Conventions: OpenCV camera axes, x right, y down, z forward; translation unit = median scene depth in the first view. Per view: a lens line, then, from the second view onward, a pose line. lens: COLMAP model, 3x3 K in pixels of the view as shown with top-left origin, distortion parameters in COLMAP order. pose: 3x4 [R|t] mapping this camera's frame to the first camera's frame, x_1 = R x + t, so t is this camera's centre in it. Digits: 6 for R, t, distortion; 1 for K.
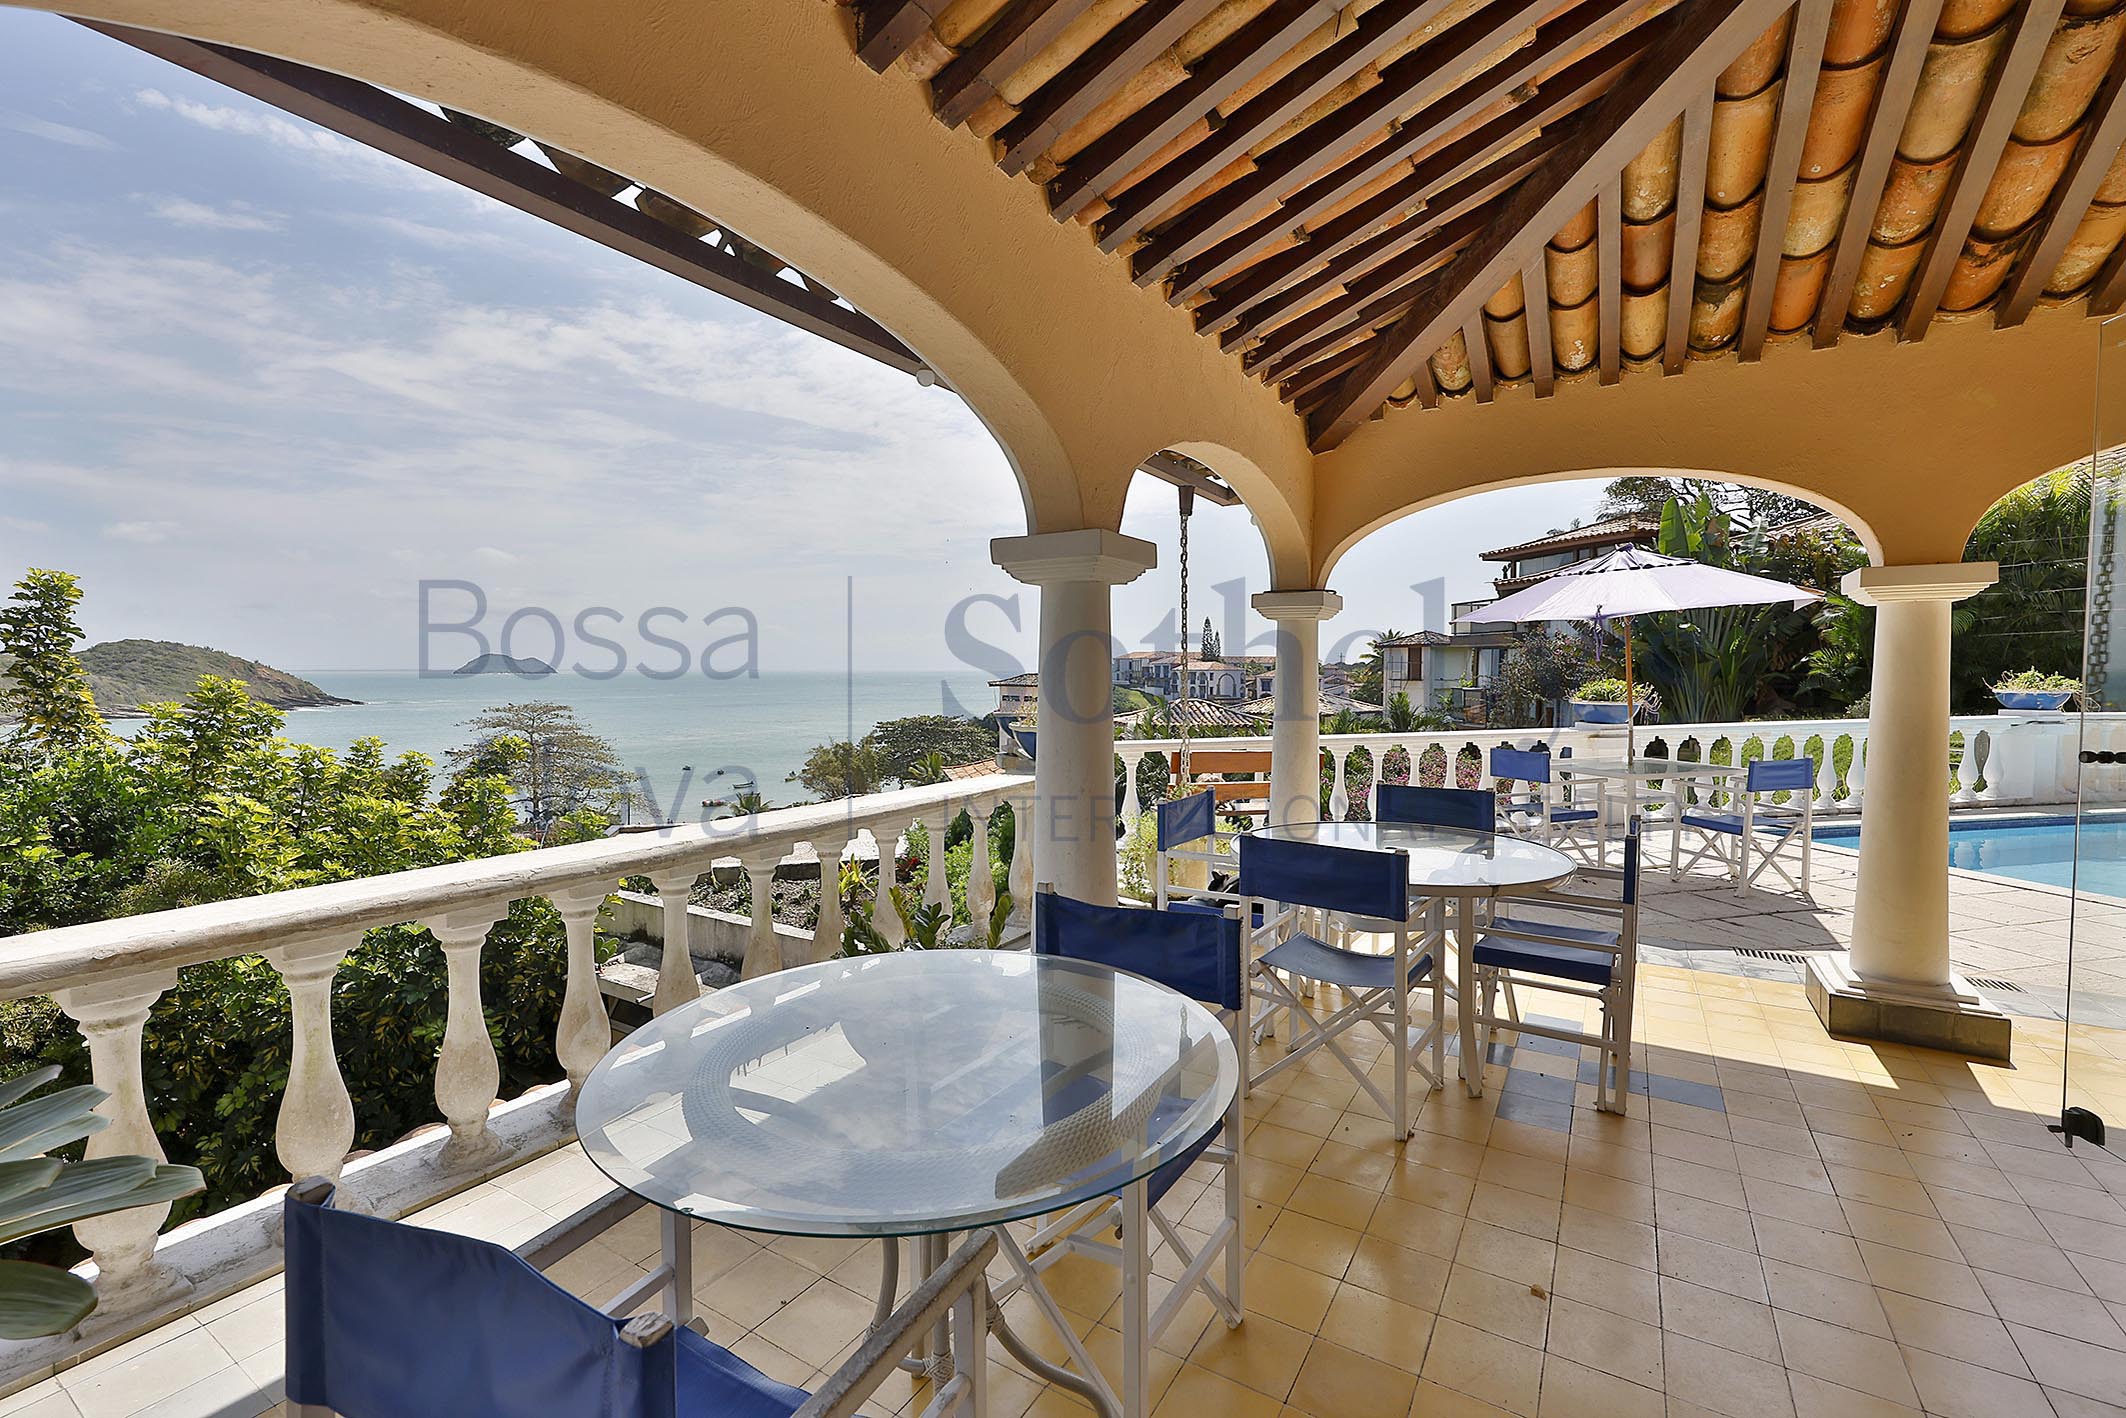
lens RADIAL K [[915.6, 0, 1058.1], [0, 915.6, 669.1], [0, 0, 1]] dist [-0.002036, -0.000187]
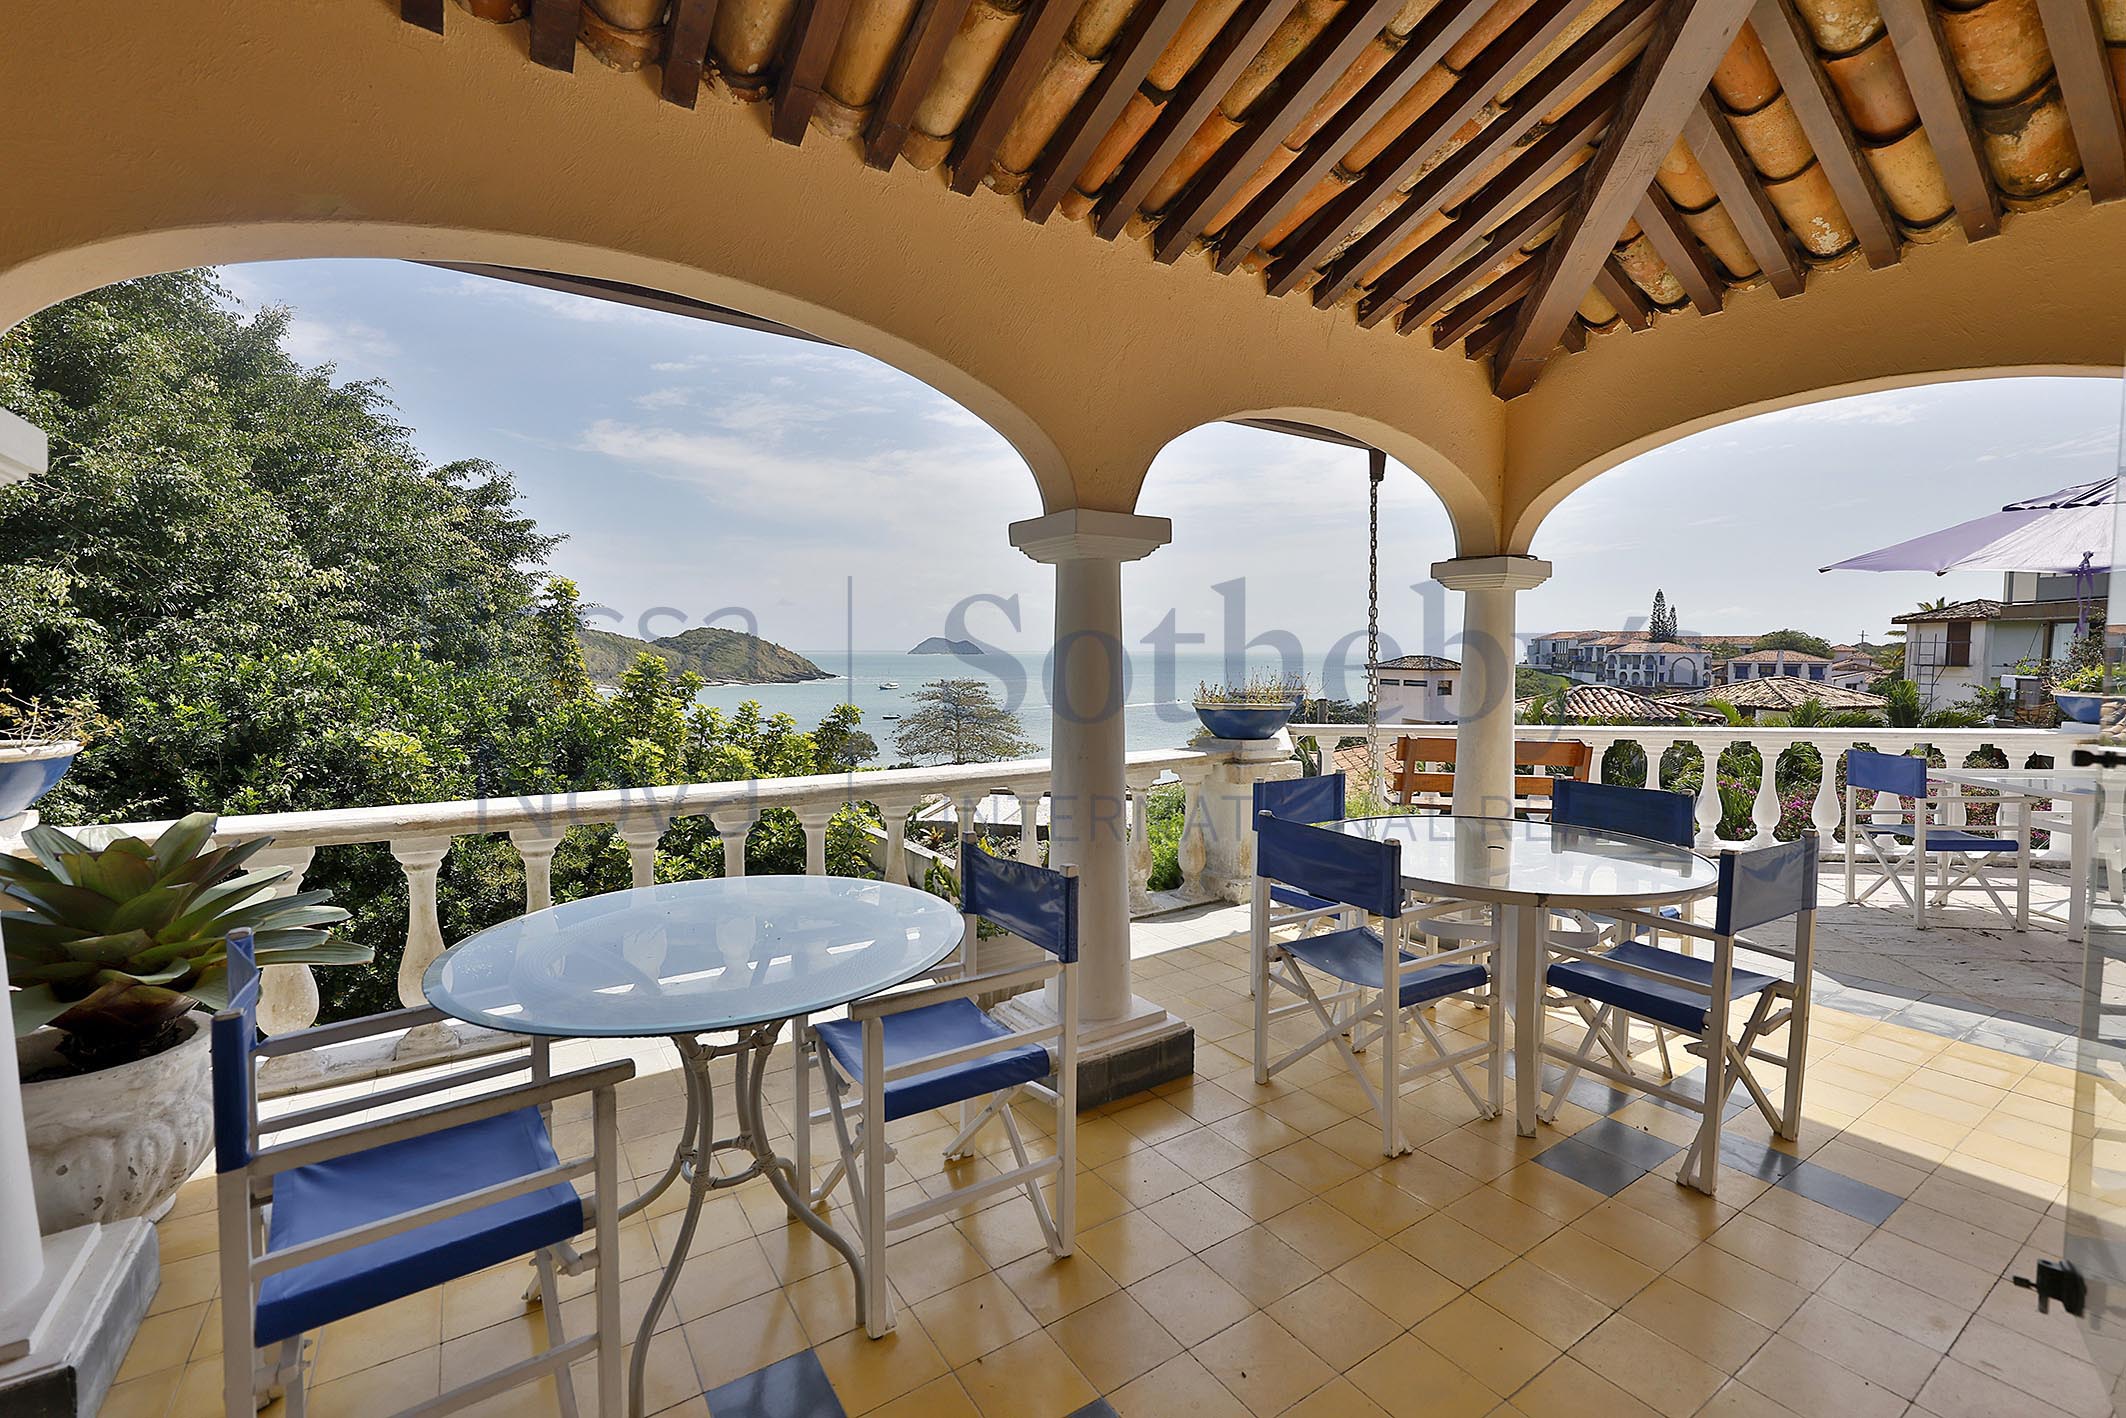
lens RADIAL K [[915.9, 0, 1031.2], [0, 915.9, 660.0], [0, 0, 1]] dist [0.006879, -0.000244]
pose [[0.904863, 0.007061, -0.425645, 0.298841], [-0.002685, 0.999937, 0.010880, 0.006830], [0.425695, -0.008702, 0.904825, 0.012202]]
